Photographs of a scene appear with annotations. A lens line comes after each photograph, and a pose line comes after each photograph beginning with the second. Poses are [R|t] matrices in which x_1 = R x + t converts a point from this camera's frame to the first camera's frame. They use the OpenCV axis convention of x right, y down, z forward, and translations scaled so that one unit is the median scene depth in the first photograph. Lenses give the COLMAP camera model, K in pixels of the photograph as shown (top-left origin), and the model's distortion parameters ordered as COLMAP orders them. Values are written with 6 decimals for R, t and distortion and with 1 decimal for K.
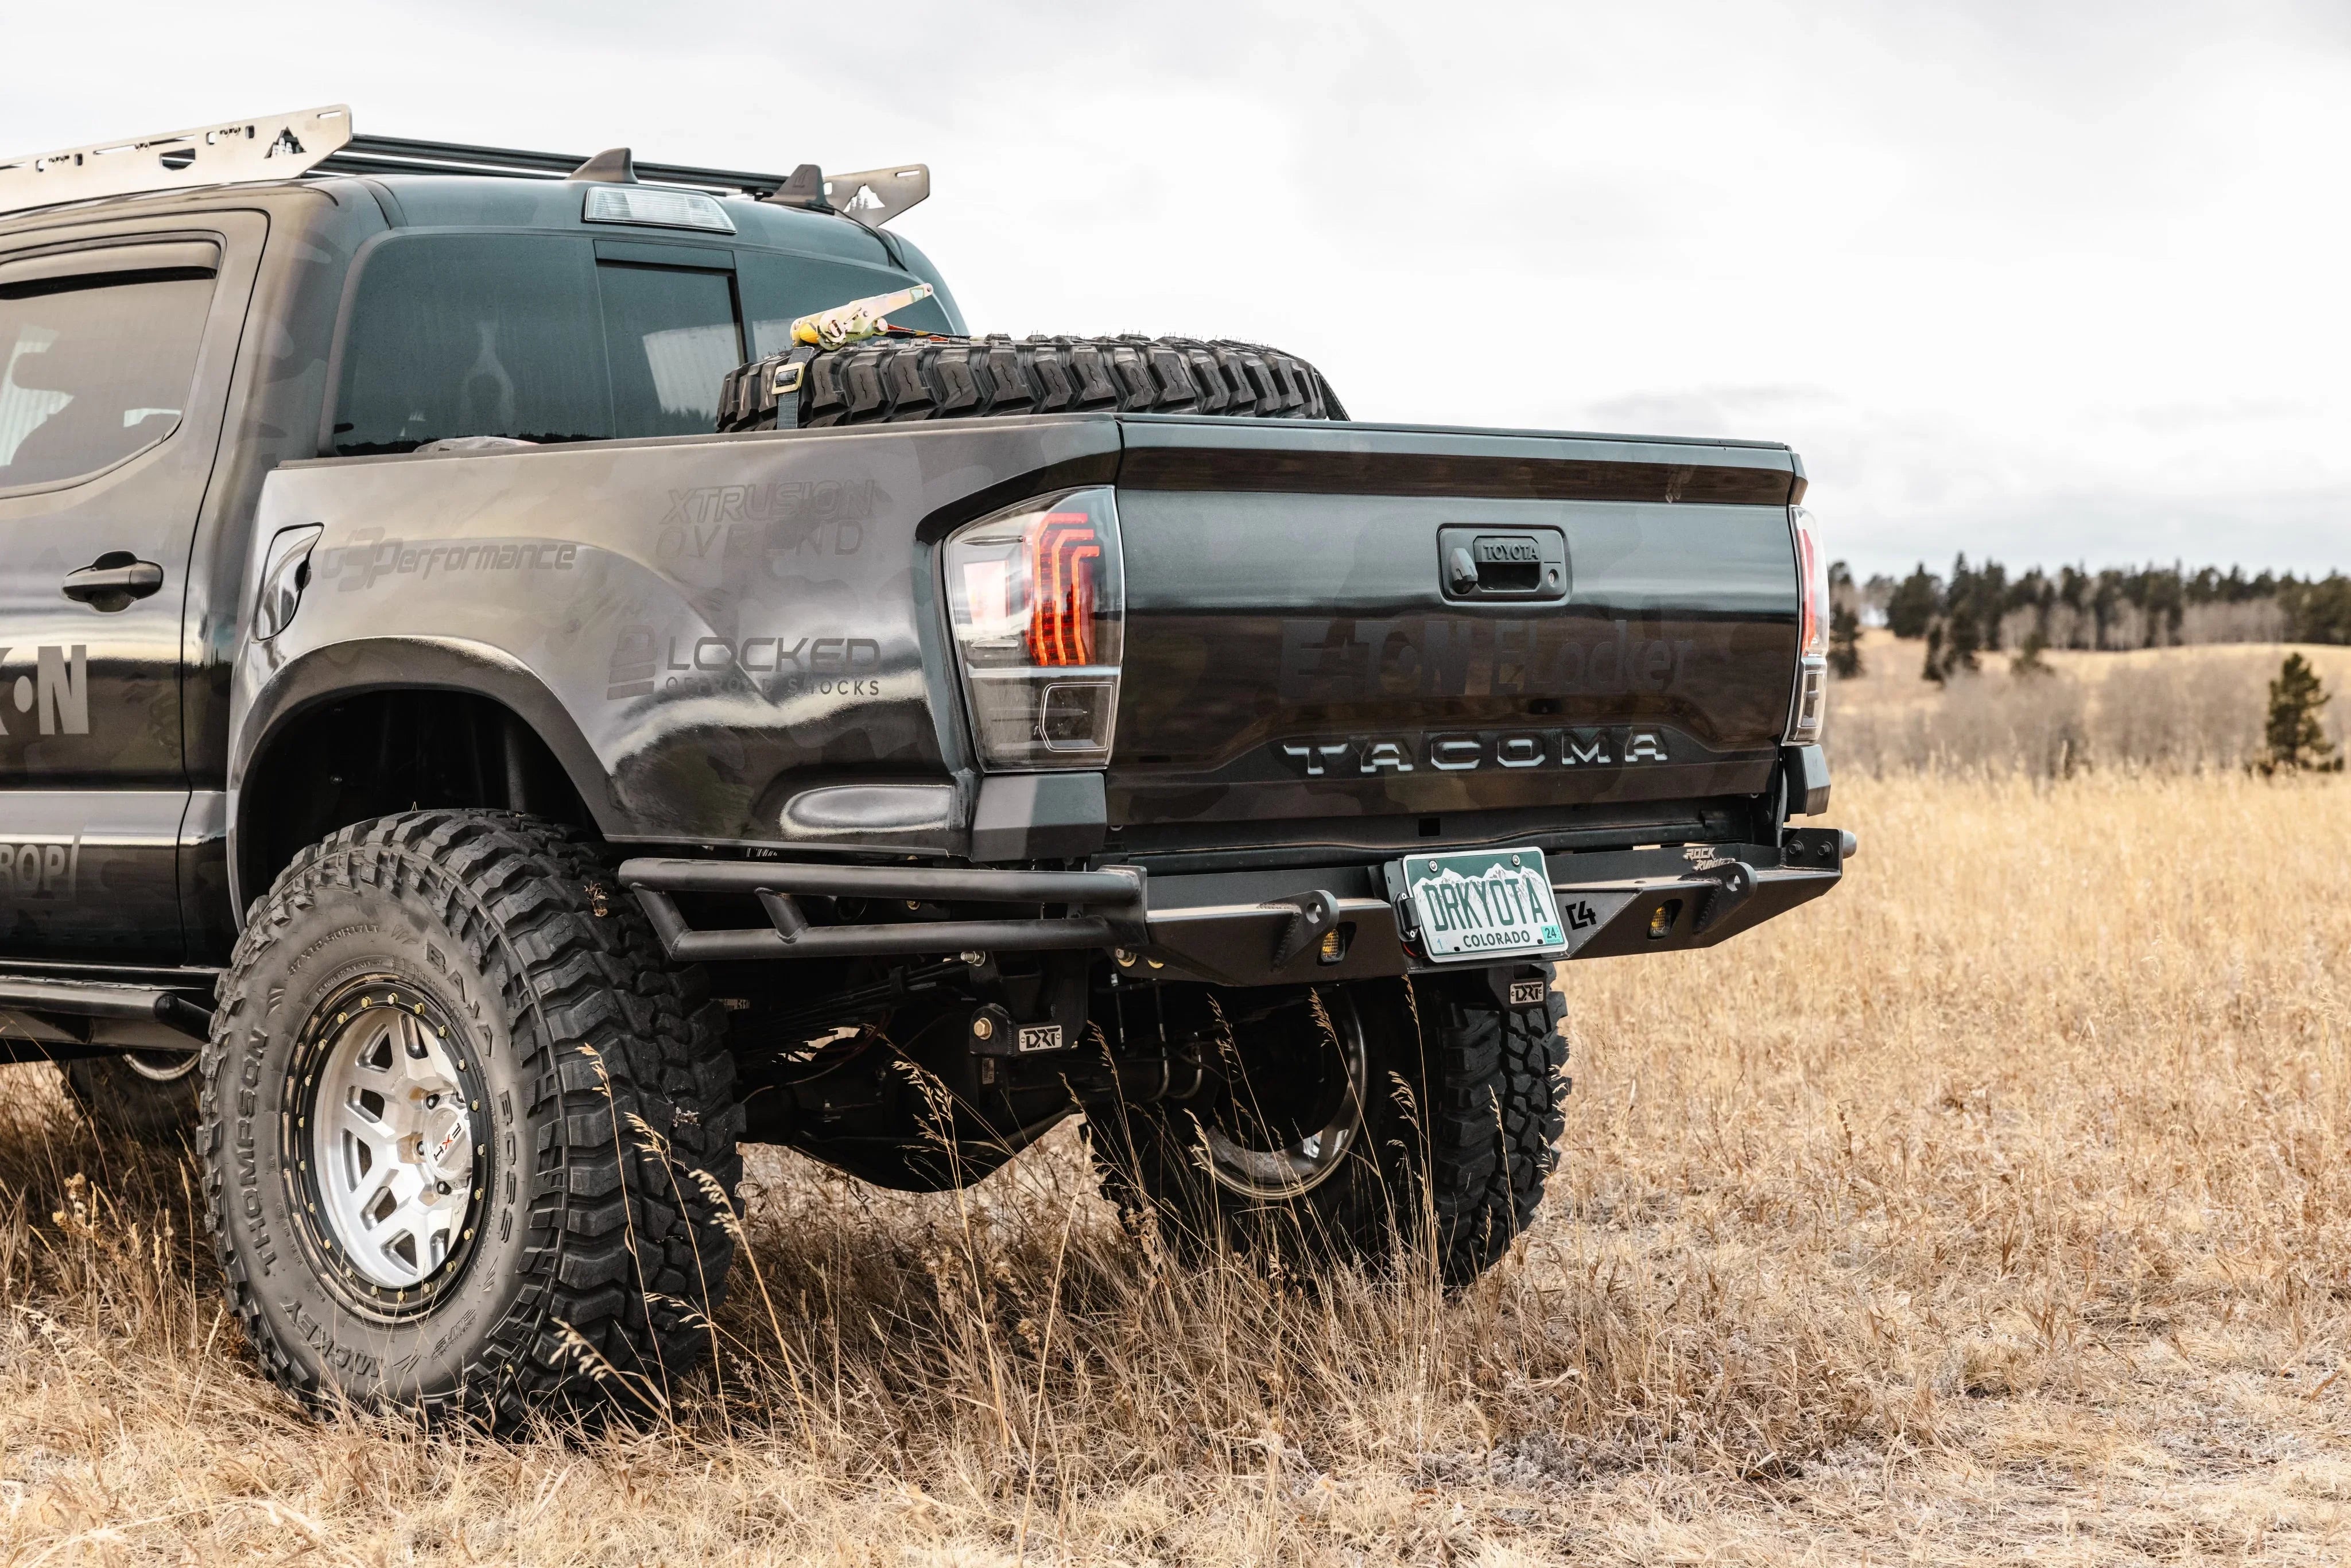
lens RADIAL K [[4771.0, 0, 1175.5], [0, 4771.0, 784.0], [0, 0, 1]] dist [0.053257, 0.214163]
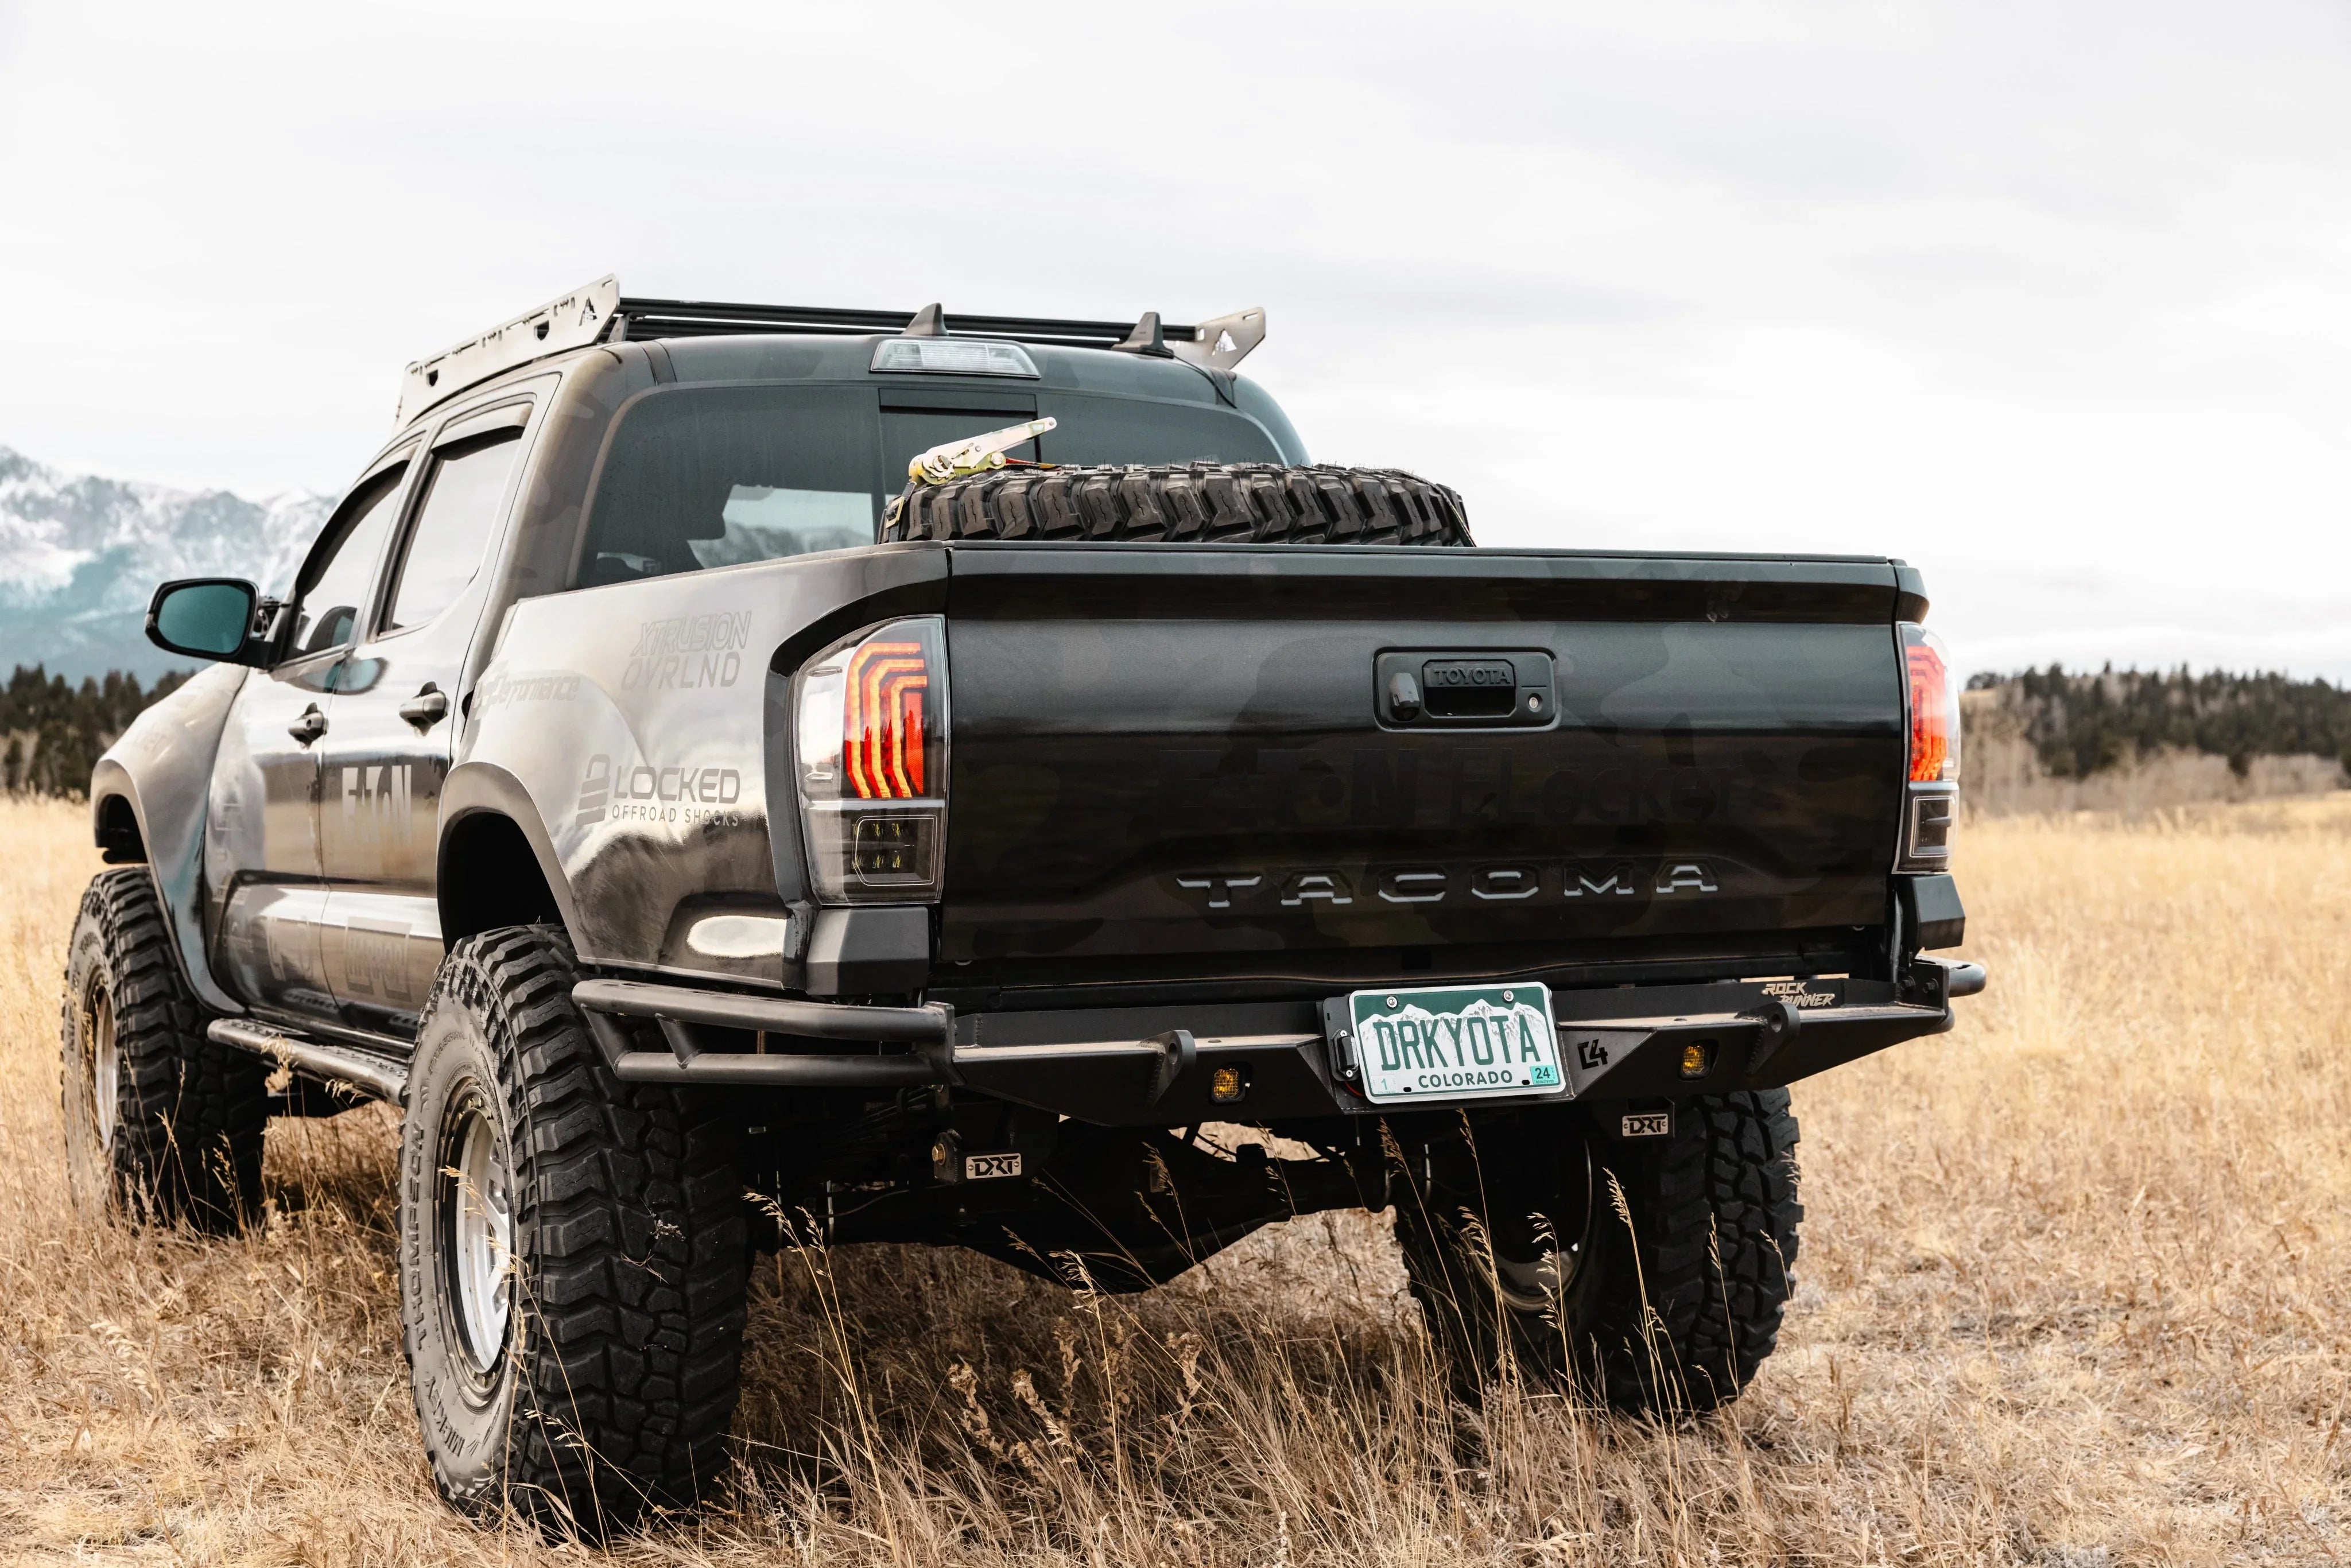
lens RADIAL K [[3711.9, 0, 1175.0], [0, 3711.9, 837.1], [0, 0, 1]] dist [-0.014962, 2.203919]
pose [[0.930826, 0.008006, -0.365375, 0.287524], [-0.008010, 0.999967, 0.001504, -0.016991], [0.365375, 0.001526, 0.930859, 0.285727]]
